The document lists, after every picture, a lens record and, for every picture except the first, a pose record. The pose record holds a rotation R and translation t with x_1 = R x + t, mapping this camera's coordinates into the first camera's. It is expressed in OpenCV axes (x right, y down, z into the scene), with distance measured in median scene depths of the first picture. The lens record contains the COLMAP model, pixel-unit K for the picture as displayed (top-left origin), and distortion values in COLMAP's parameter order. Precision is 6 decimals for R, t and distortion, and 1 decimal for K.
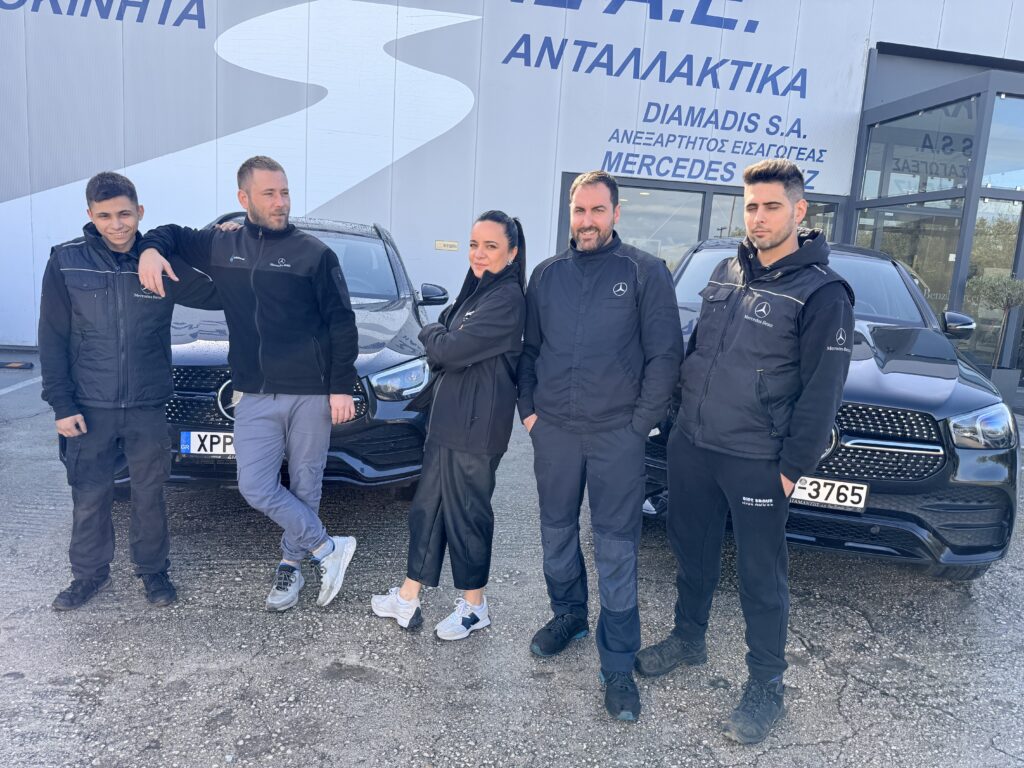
lens RADIAL K [[716.6, 0, 519.9], [0, 716.6, 384.5], [0, 0, 1]] dist [0.044924, -0.077954]
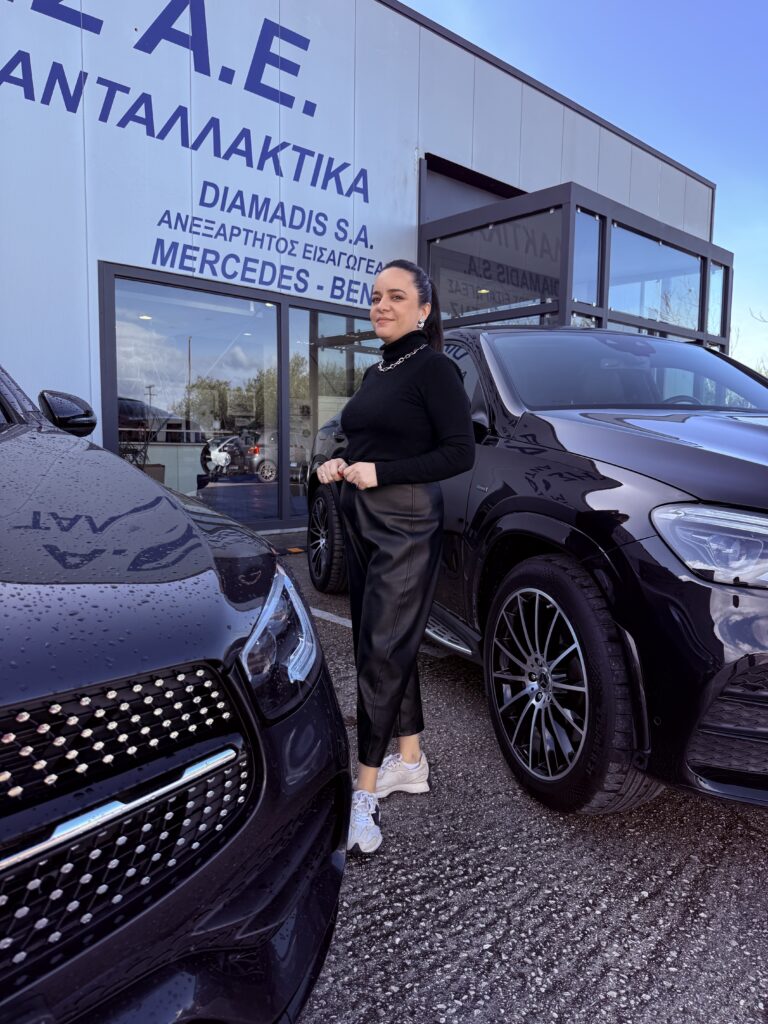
lens RADIAL K [[716.6, 0, 372.5], [0, 716.6, 509.1], [0, 0, 1]] dist [0.044924, -0.077954]
pose [[0.836892, -0.106524, 0.536903, -0.117096], [0.128550, 0.991696, -0.003619, -0.021823], [-0.532059, 0.072048, 0.843637, 0.285789]]
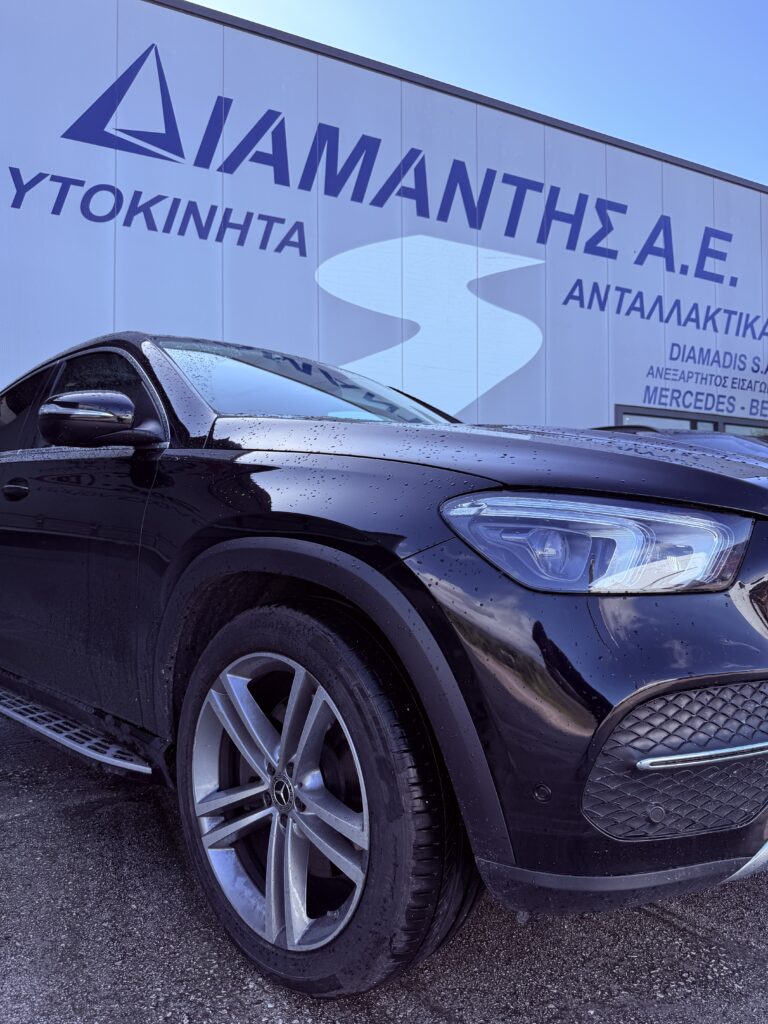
lens RADIAL K [[716.6, 0, 367.9], [0, 716.6, 521.0], [0, 0, 1]] dist [0.044924, -0.077954]
pose [[0.955824, -0.058540, 0.288050, -0.580662], [0.108399, 0.981097, -0.160307, -0.004940], [-0.273221, 0.184450, 0.944102, 0.150629]]
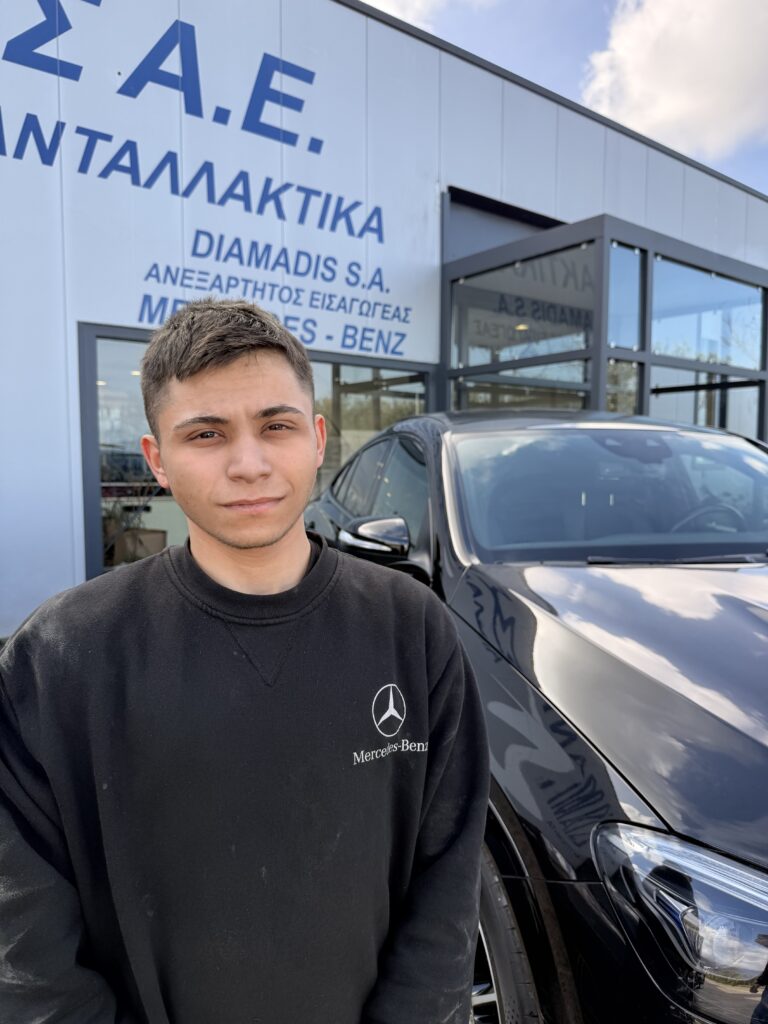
lens RADIAL K [[716.6, 0, 370.6], [0, 716.6, 520.1], [0, 0, 1]] dist [0.044924, -0.077954]
pose [[0.880970, -0.101106, 0.462245, -0.025838], [0.130321, 0.990968, -0.031619, -0.064955], [-0.454873, 0.088096, 0.886188, 0.319859]]
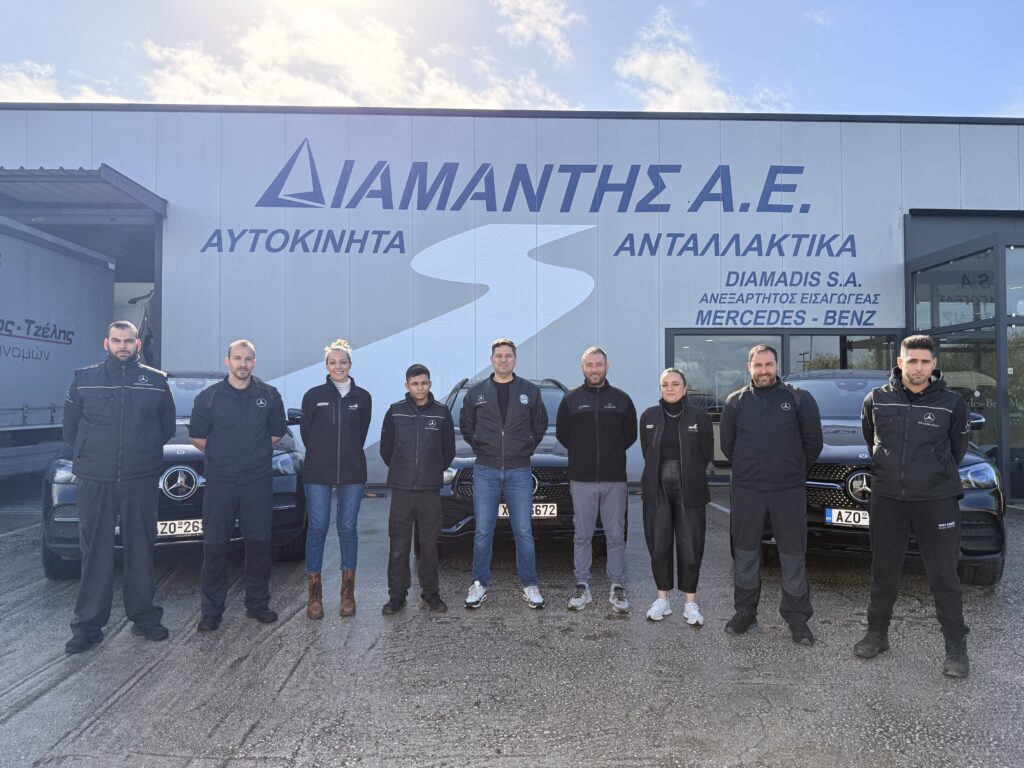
lens RADIAL K [[716.6, 0, 511.9], [0, 716.6, 393.7], [0, 0, 1]] dist [0.044924, -0.077954]
pose [[0.990556, -0.069536, -0.118164, -0.070370], [0.046930, 0.981745, -0.184321, 0.044296], [0.128824, 0.177035, 0.975737, -0.273708]]
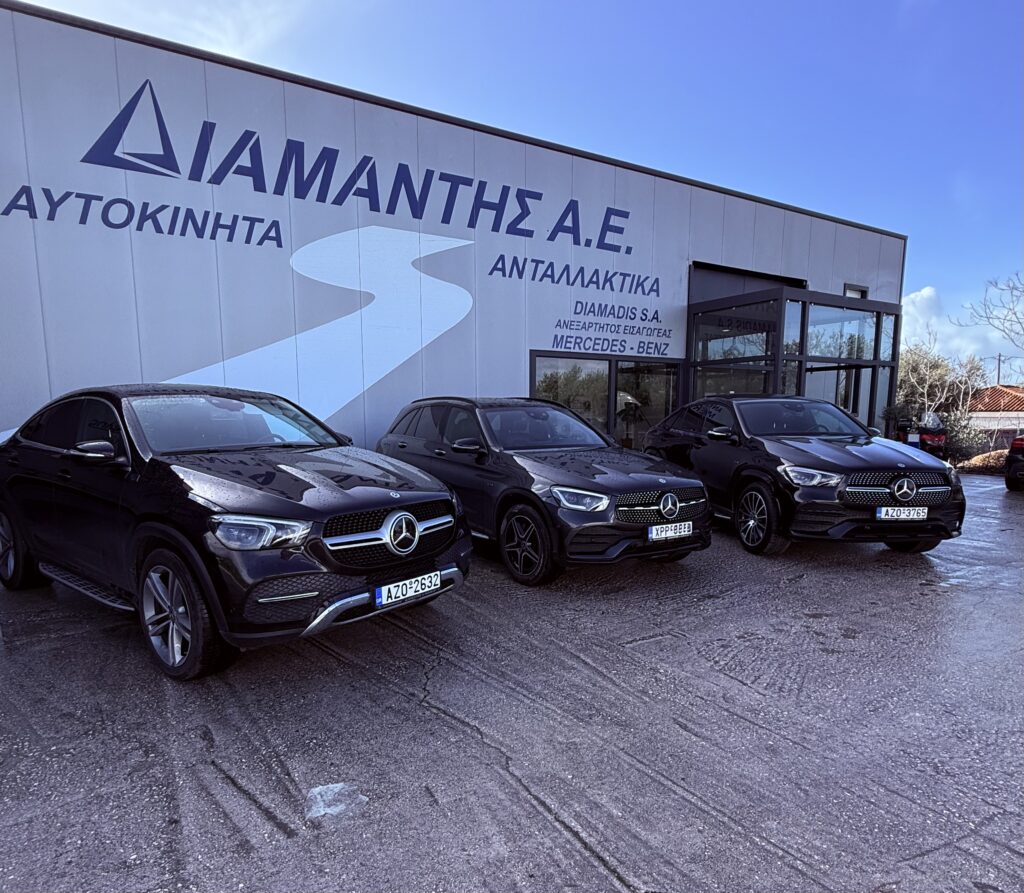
lens RADIAL K [[638.1, 0, 475.0], [0, 638.1, 511.3], [0, 0, 1]] dist [-0.014935, 0.011351]
pose [[0.928020, -0.123489, 0.351467, -0.511325], [0.124525, 0.992020, 0.019753, -0.021150], [-0.351101, 0.025435, 0.935992, -0.119633]]
